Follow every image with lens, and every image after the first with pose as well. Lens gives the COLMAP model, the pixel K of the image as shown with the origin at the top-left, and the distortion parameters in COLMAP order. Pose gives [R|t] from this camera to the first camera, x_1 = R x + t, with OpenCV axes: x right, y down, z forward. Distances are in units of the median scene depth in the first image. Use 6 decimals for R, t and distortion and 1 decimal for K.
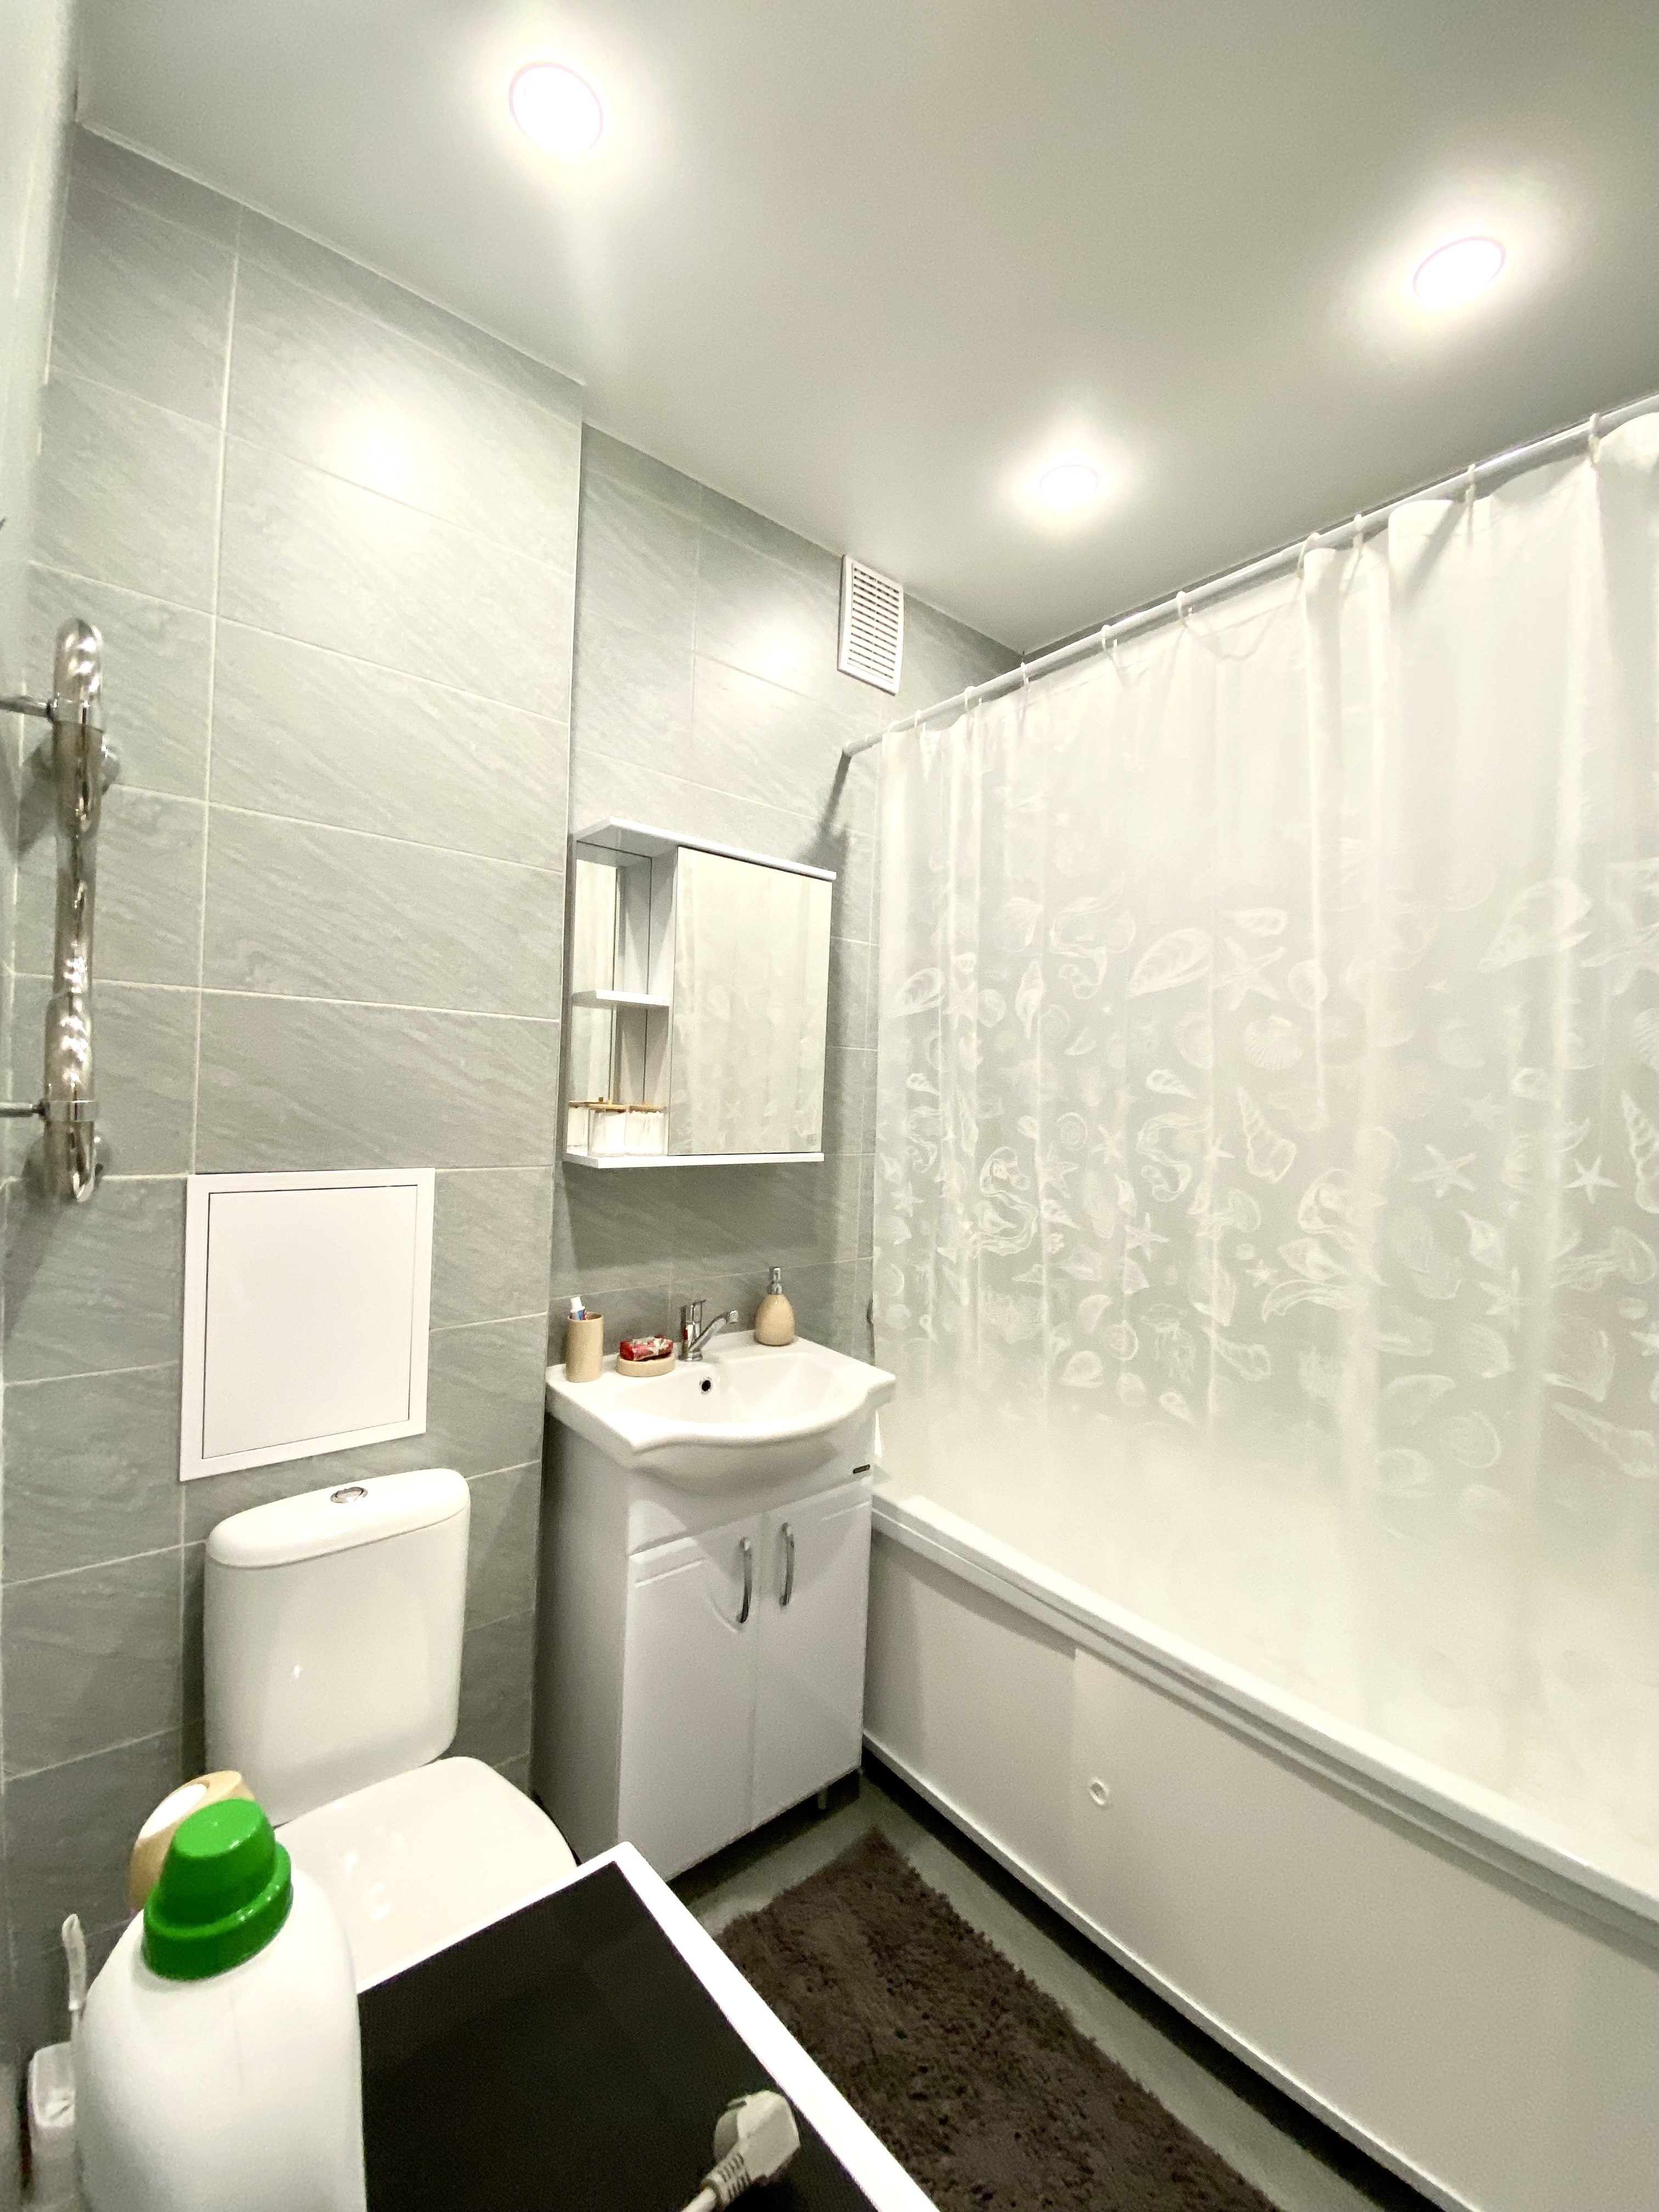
lens RADIAL K [[897.3, 0, 831.9], [0, 897.3, 1099.1], [0, 0, 1]] dist [0.045253, -0.031878]
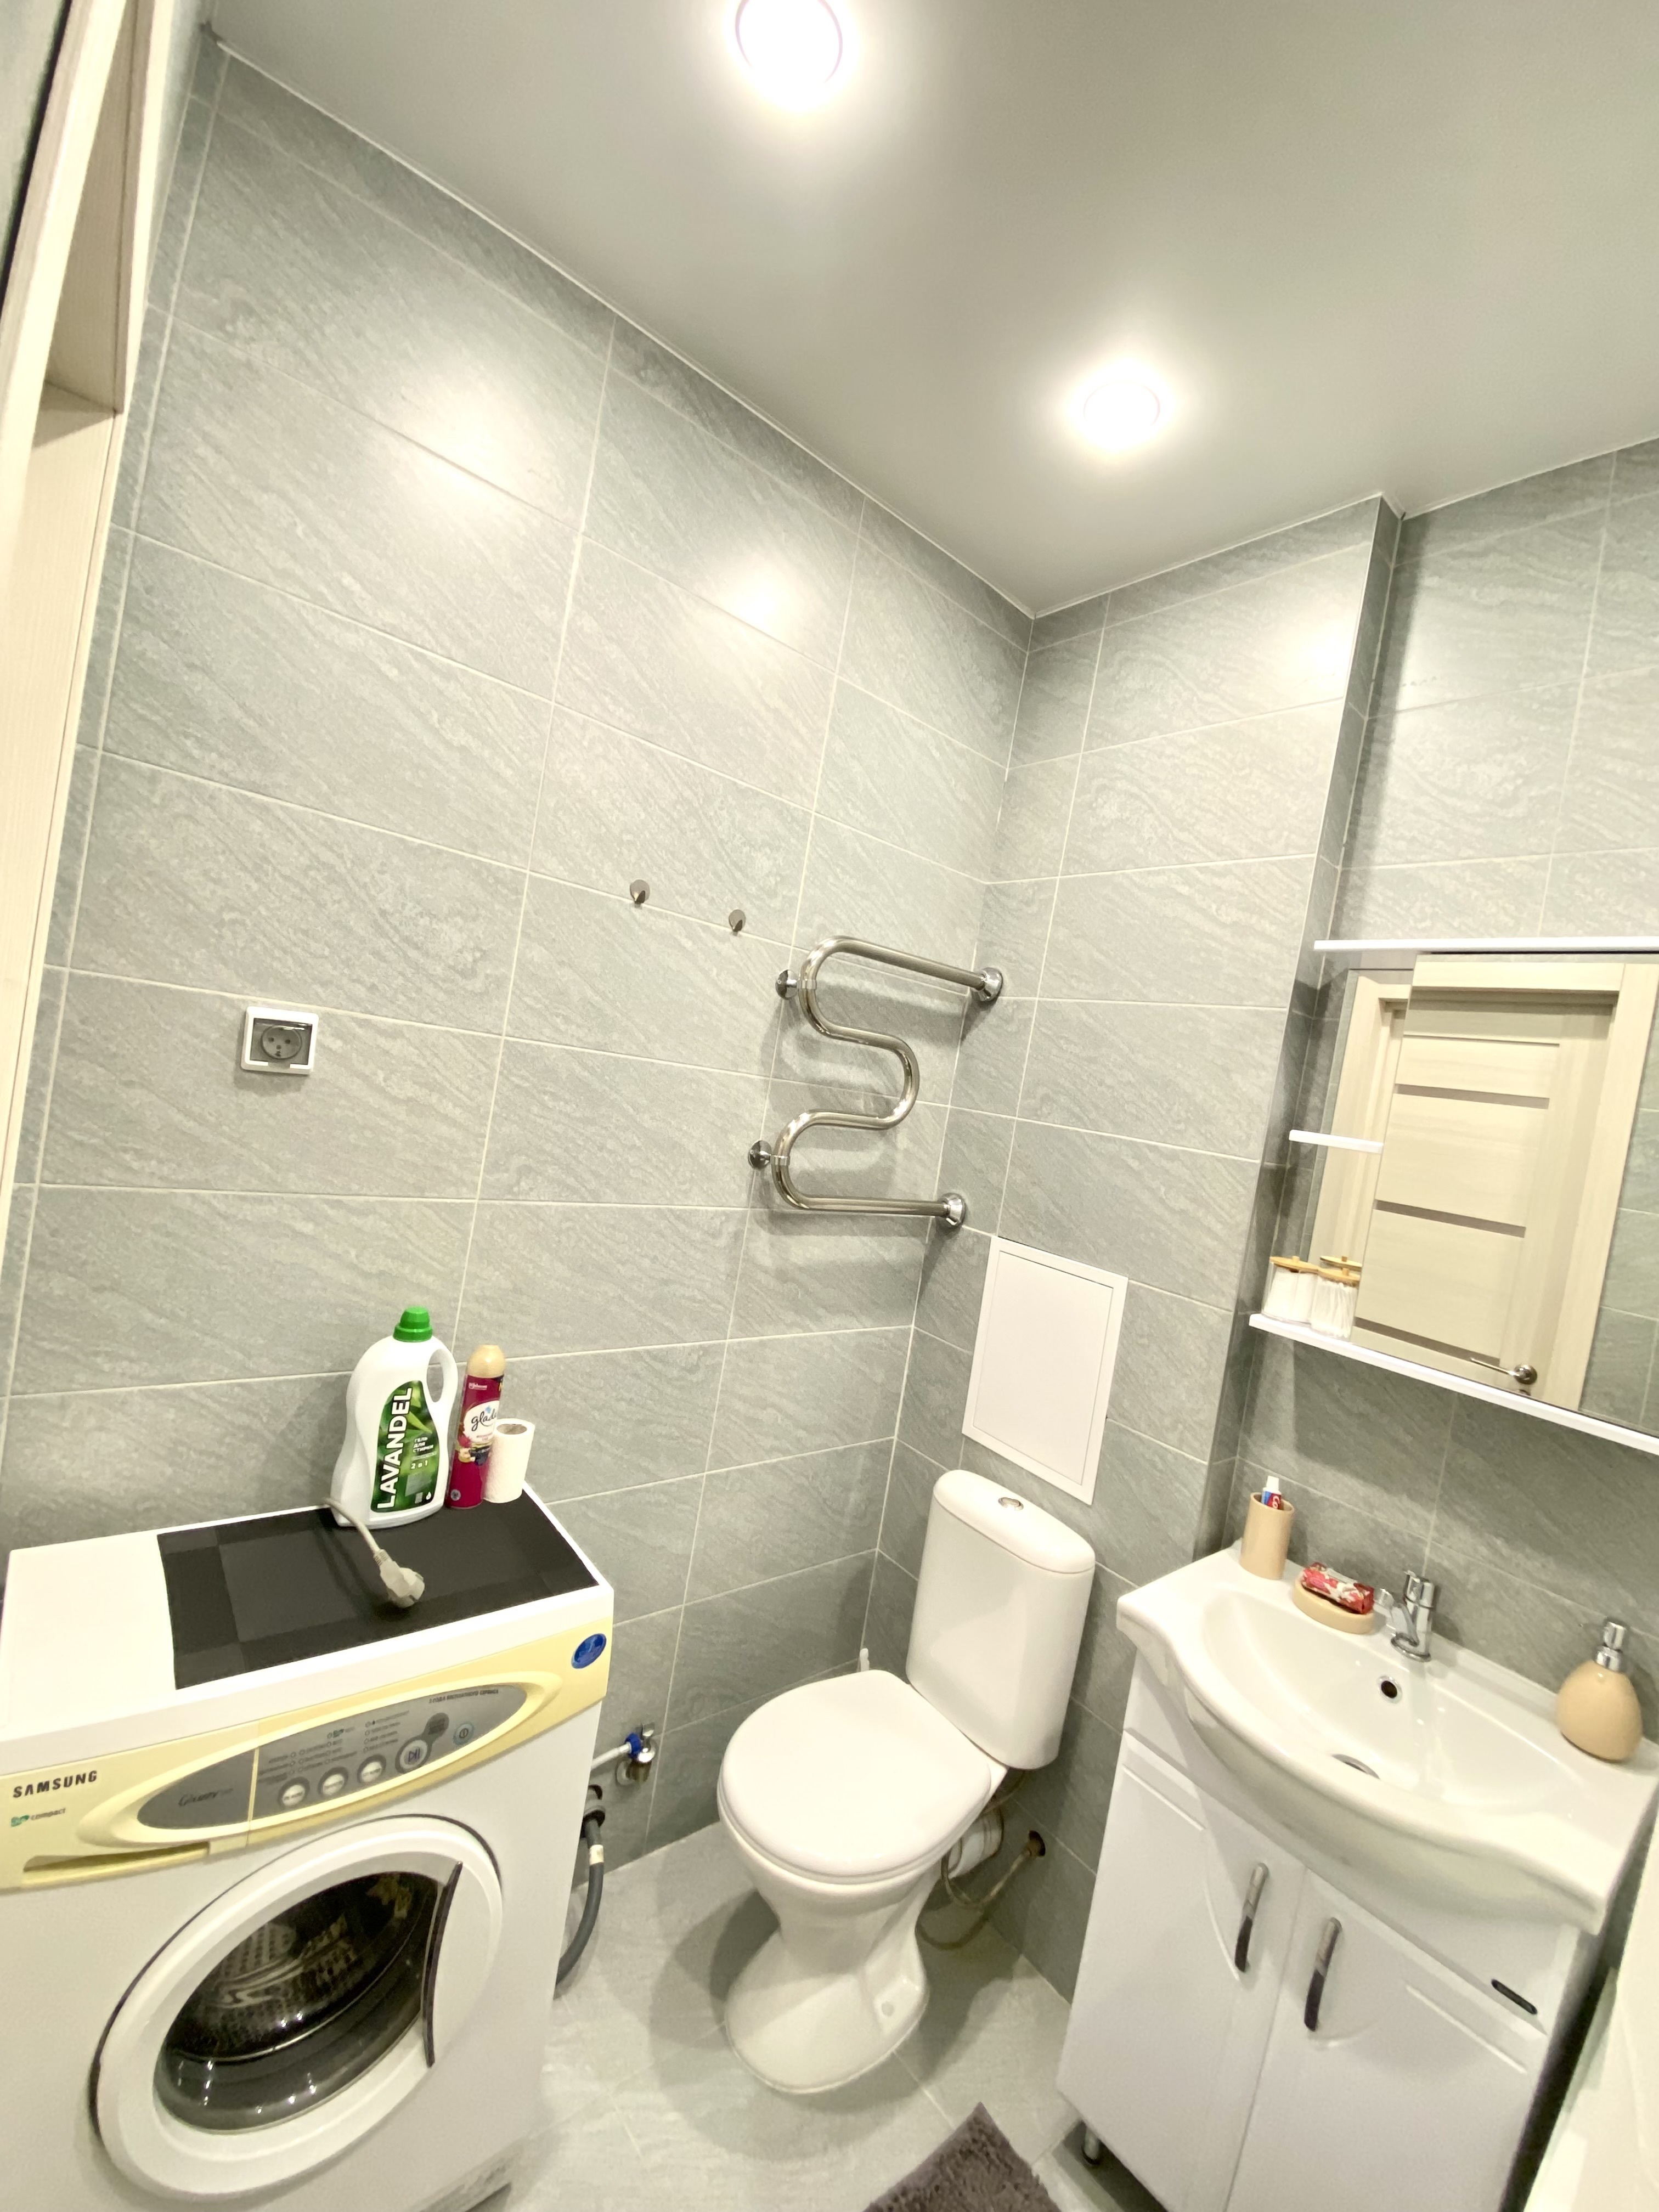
lens RADIAL K [[897.3, 0, 831.9], [0, 897.3, 1099.1], [0, 0, 1]] dist [0.045253, -0.031878]
pose [[0.001572, -0.010059, -0.999948, 0.711415], [-0.167160, 0.985877, -0.010181, -0.073929], [0.985929, 0.167167, -0.000131, 0.594541]]
